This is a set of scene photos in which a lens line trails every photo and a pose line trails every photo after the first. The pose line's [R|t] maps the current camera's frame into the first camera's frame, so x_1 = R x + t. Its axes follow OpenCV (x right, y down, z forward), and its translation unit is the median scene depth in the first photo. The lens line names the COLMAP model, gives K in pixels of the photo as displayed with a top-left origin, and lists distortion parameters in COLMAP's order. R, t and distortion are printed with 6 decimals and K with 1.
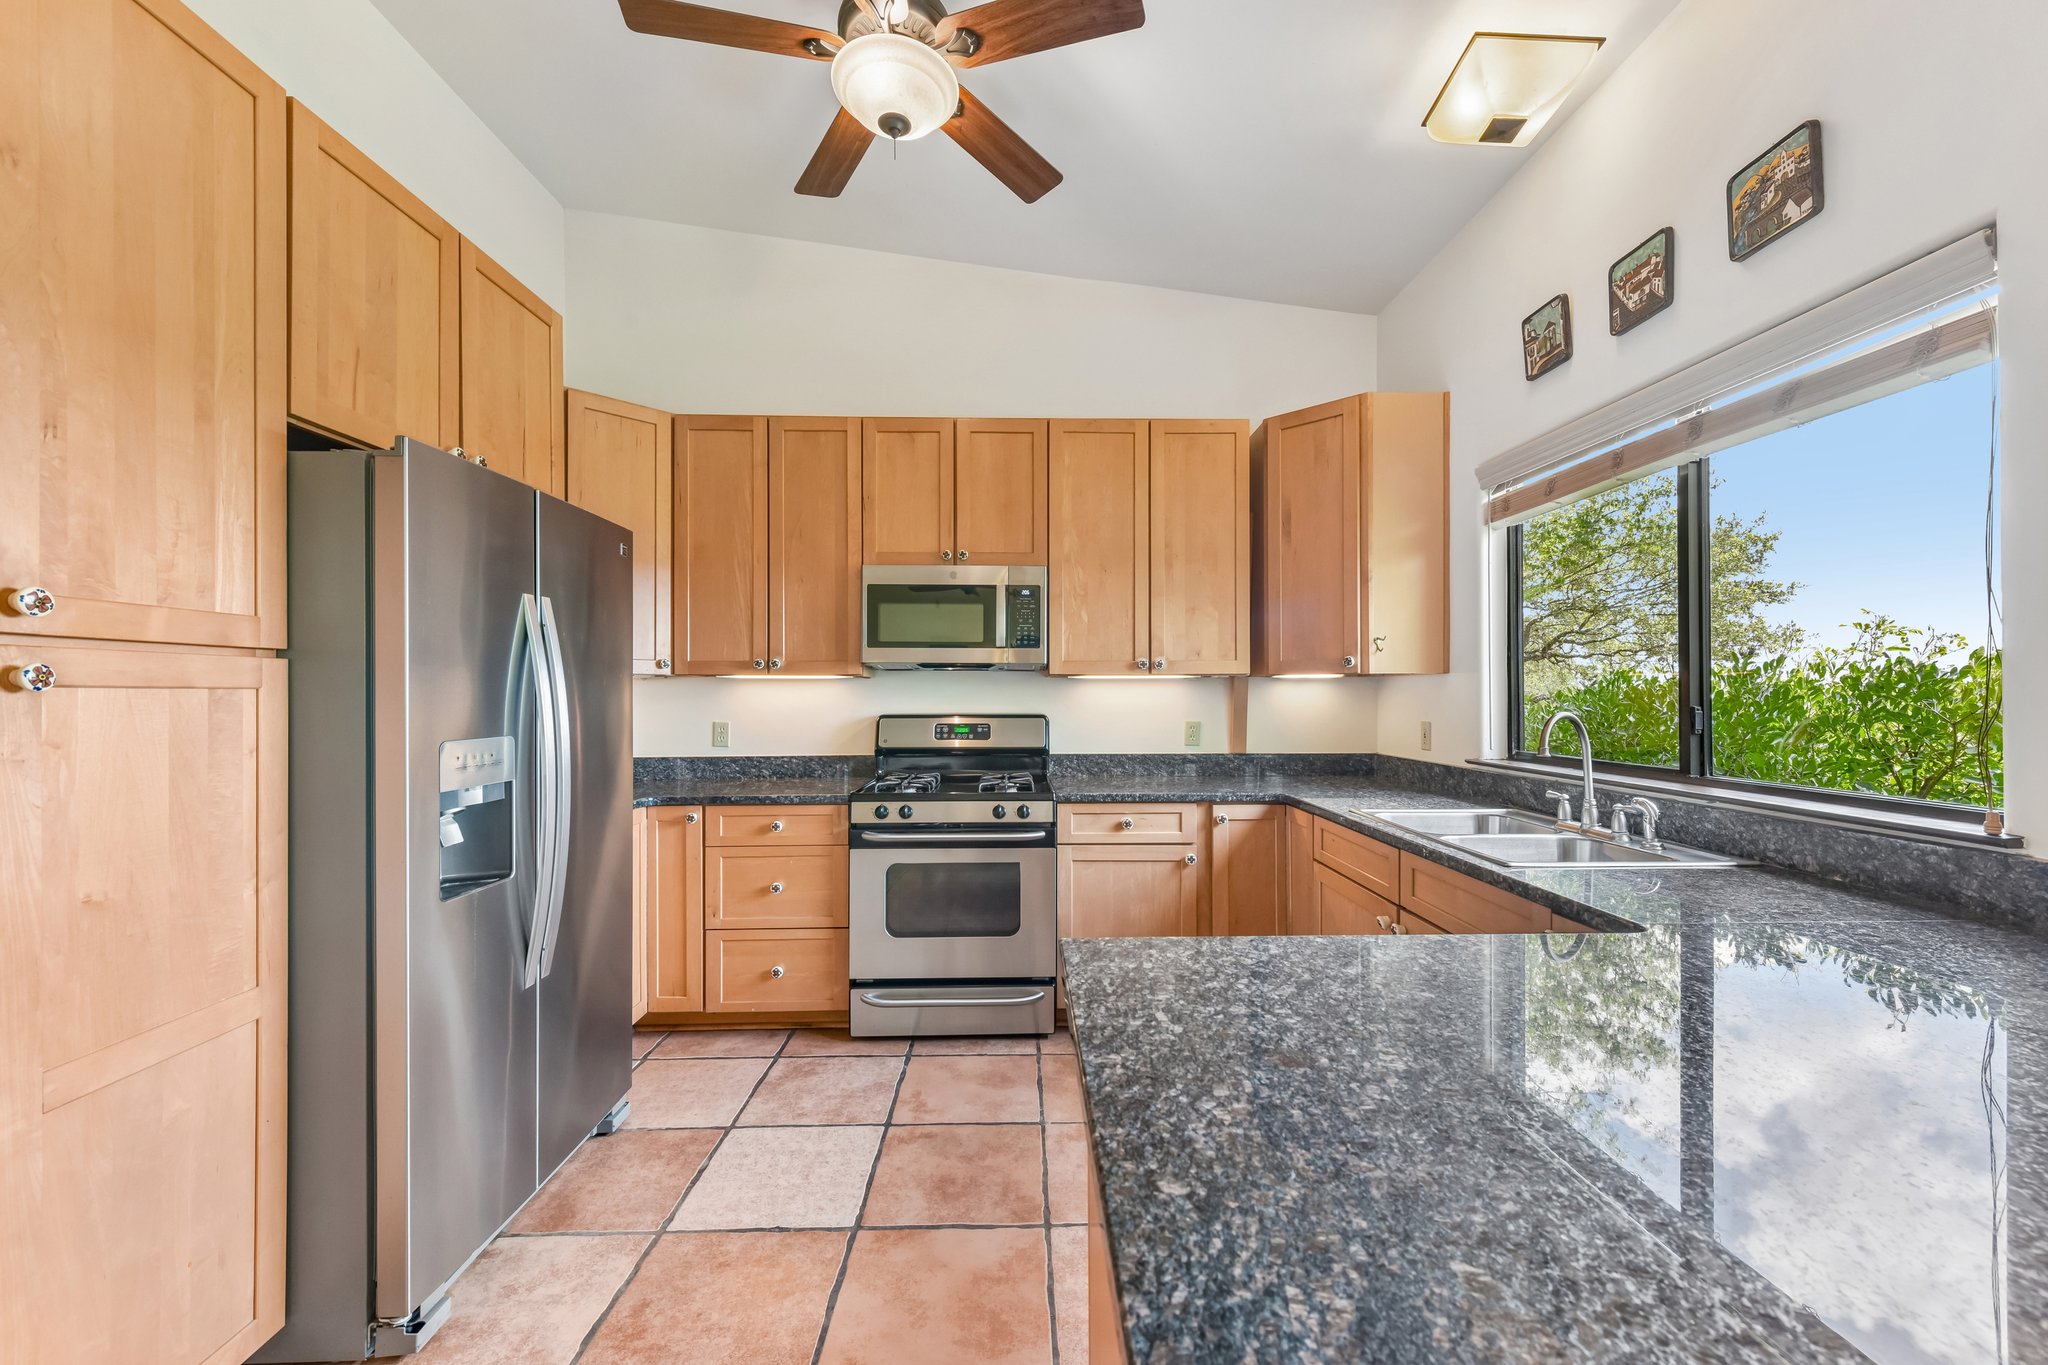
lens RADIAL K [[807.9, 0, 1037.5], [0, 807.9, 690.3], [0, 0, 1]] dist [0.005361, -0.000233]
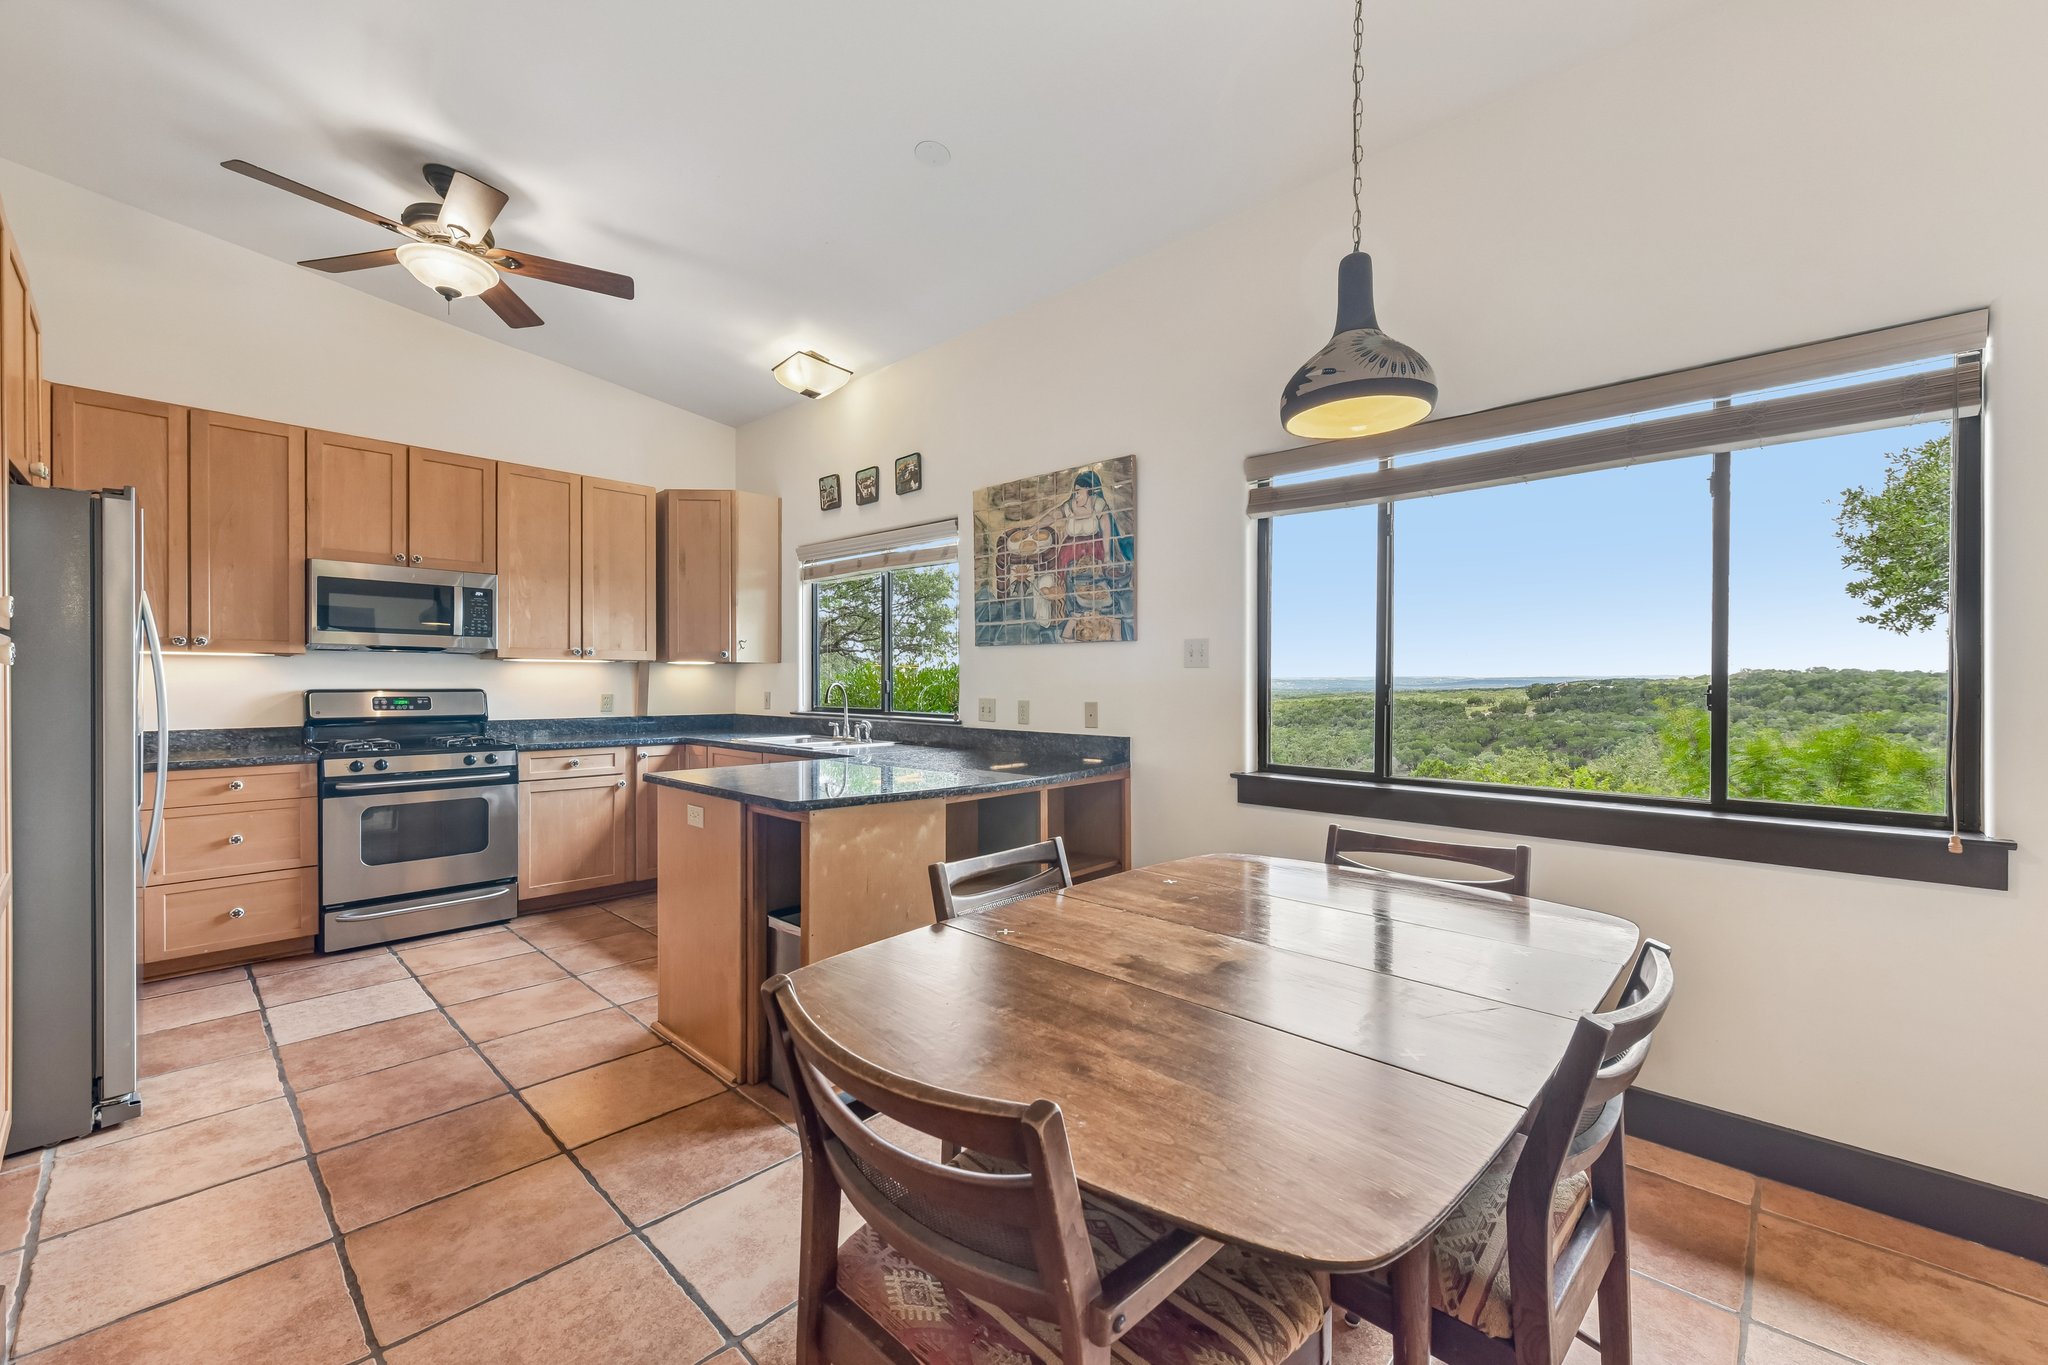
lens RADIAL K [[812.5, 0, 1032.4], [0, 812.5, 690.9], [0, 0, 1]] dist [0.012875, -0.006119]
pose [[0.699678, -0.003749, 0.714448, -0.352985], [-0.008342, 0.999875, 0.013415, 0.010092], [-0.714409, -0.015346, 0.699560, -0.592054]]
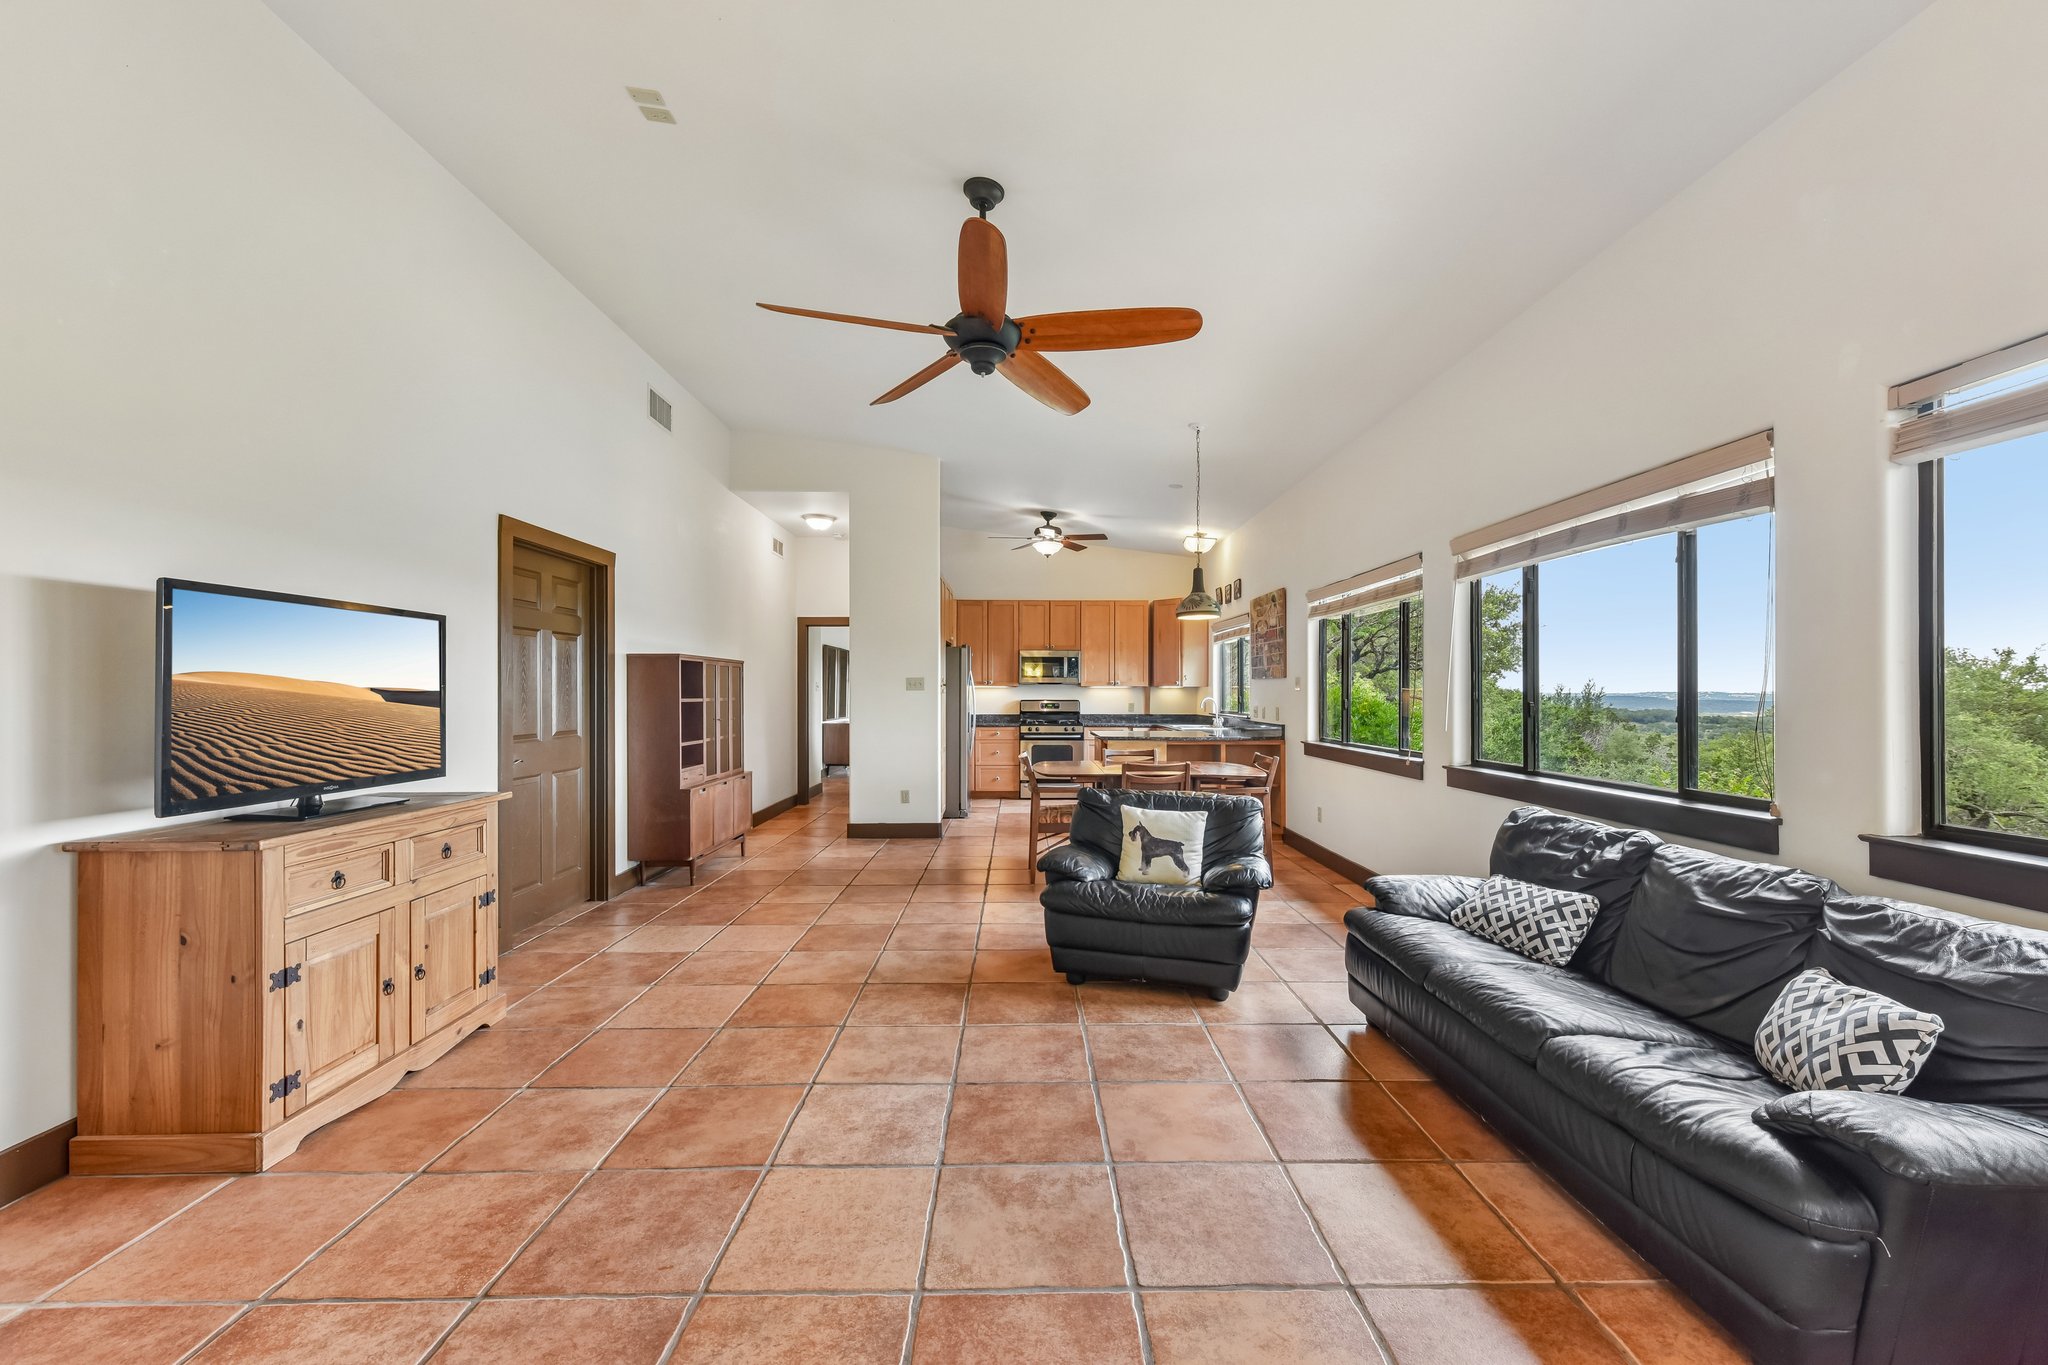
lens RADIAL K [[812.5, 0, 1032.4], [0, 812.5, 690.9], [0, 0, 1]] dist [0.012875, -0.006119]
pose [[0.999975, 0.003587, -0.006057, -0.159767], [-0.003572, 0.999990, 0.002537, -0.009939], [0.006066, -0.002515, 0.999978, -2.188078]]
